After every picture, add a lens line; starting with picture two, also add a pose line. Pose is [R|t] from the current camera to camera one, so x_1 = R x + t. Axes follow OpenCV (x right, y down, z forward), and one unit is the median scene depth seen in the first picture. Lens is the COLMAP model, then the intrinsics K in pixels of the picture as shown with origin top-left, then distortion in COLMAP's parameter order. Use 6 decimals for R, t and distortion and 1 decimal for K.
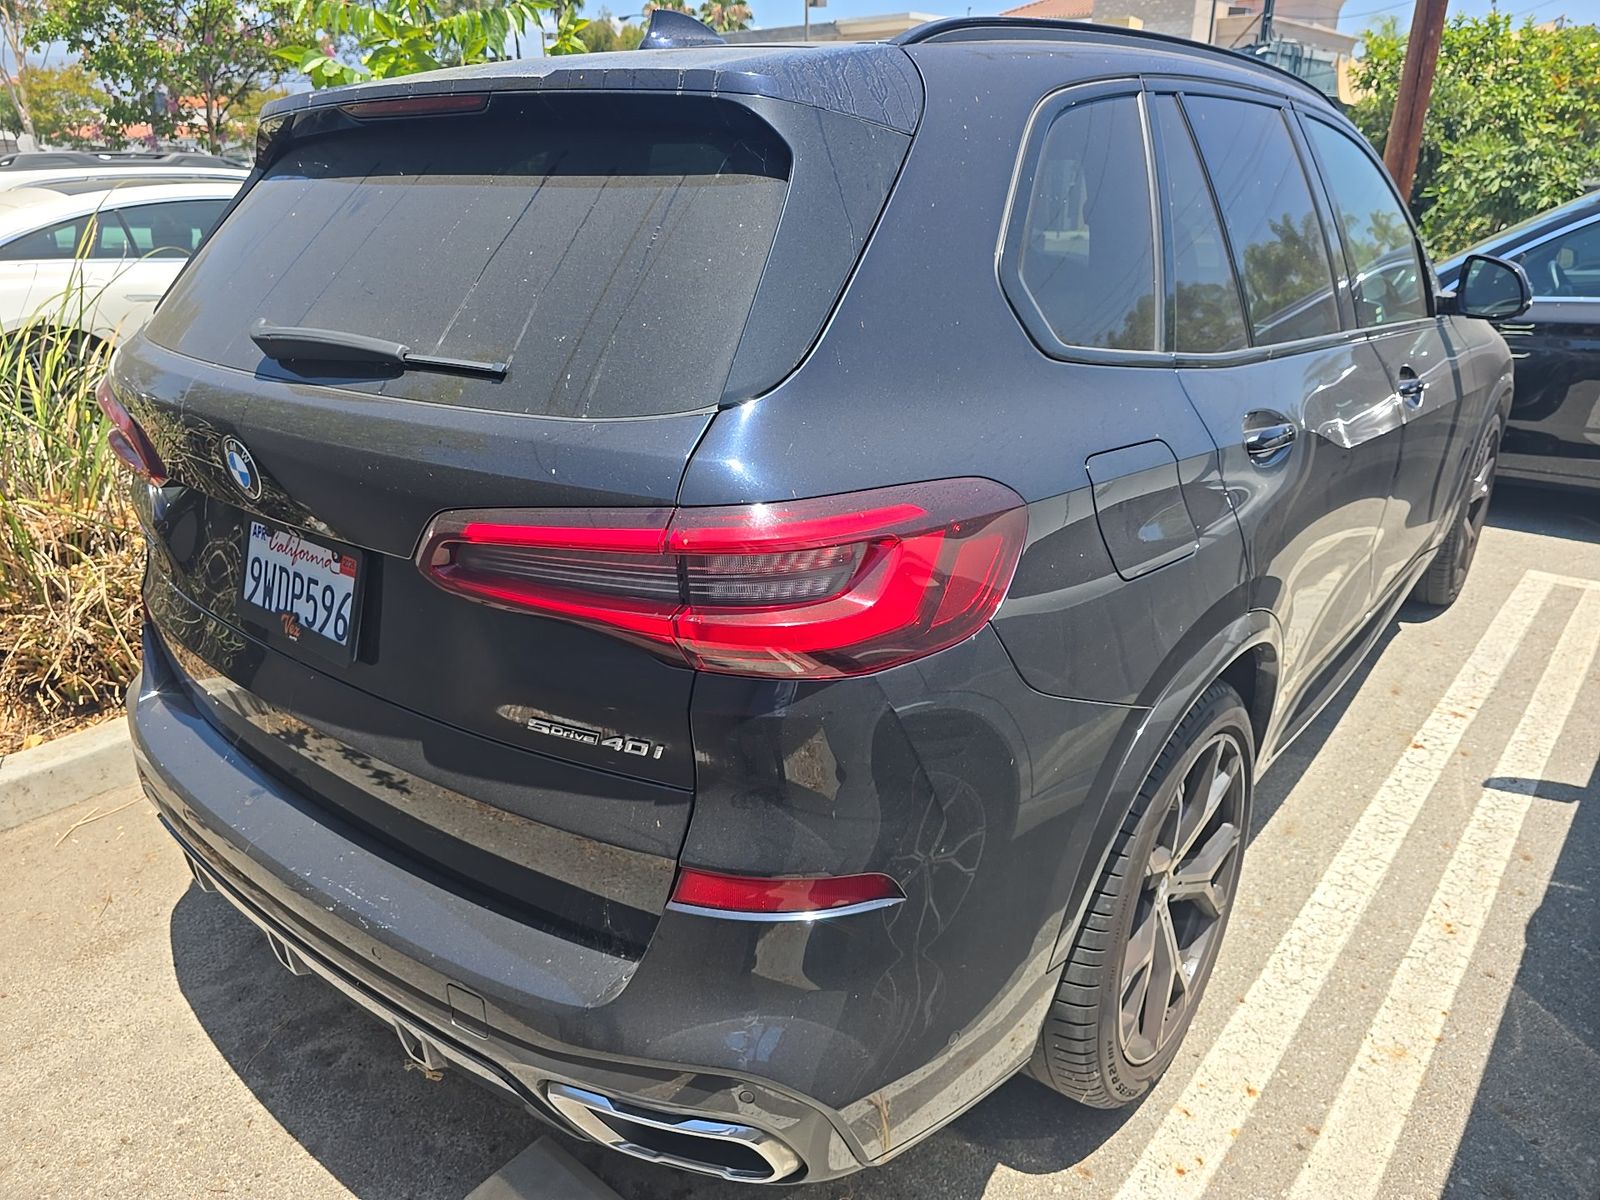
lens RADIAL K [[1081.4, 0, 798.8], [0, 1081.4, 592.5], [0, 0, 1]] dist [0.043740, -0.036740]
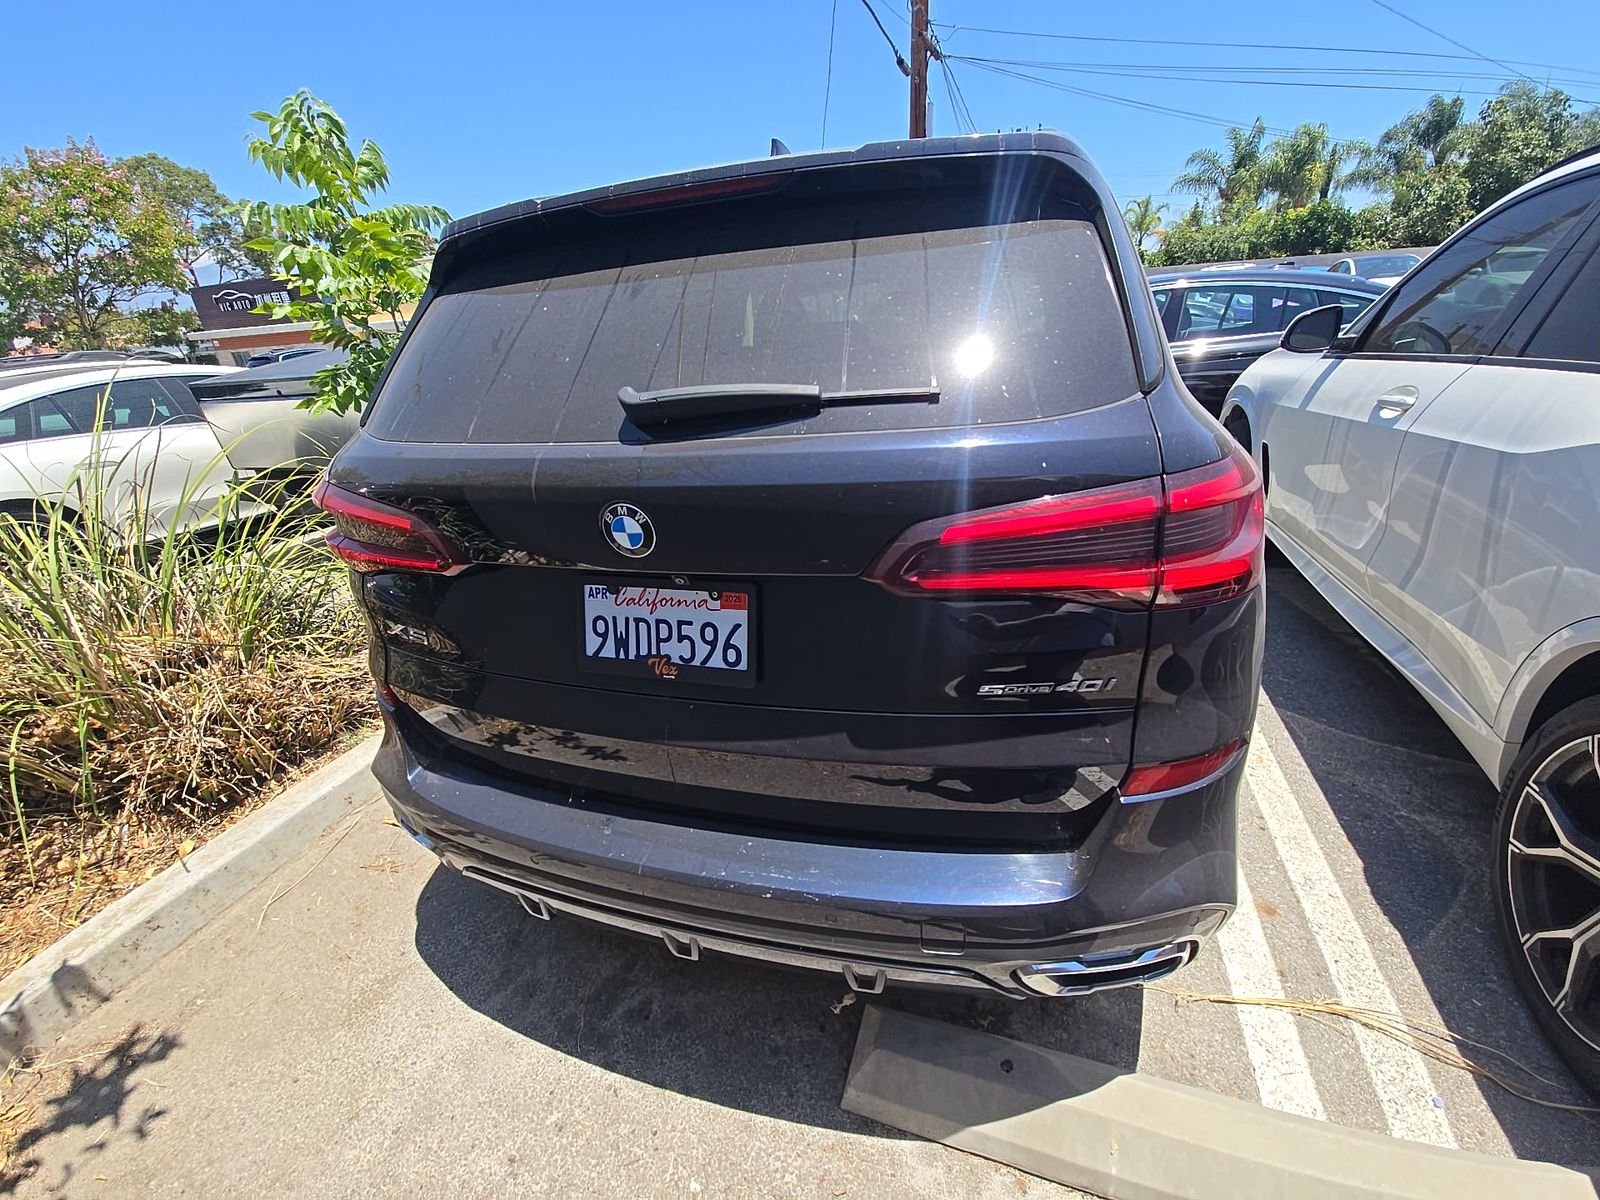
lens RADIAL K [[626.5, 0, 803.3], [0, 626.5, 595.6], [0, 0, 1]] dist [0.046519, -0.025903]
pose [[0.924024, -0.206323, 0.321887, -0.475367], [0.199093, 0.978402, 0.055608, -0.043827], [-0.326408, 0.012702, 0.945144, 0.306646]]
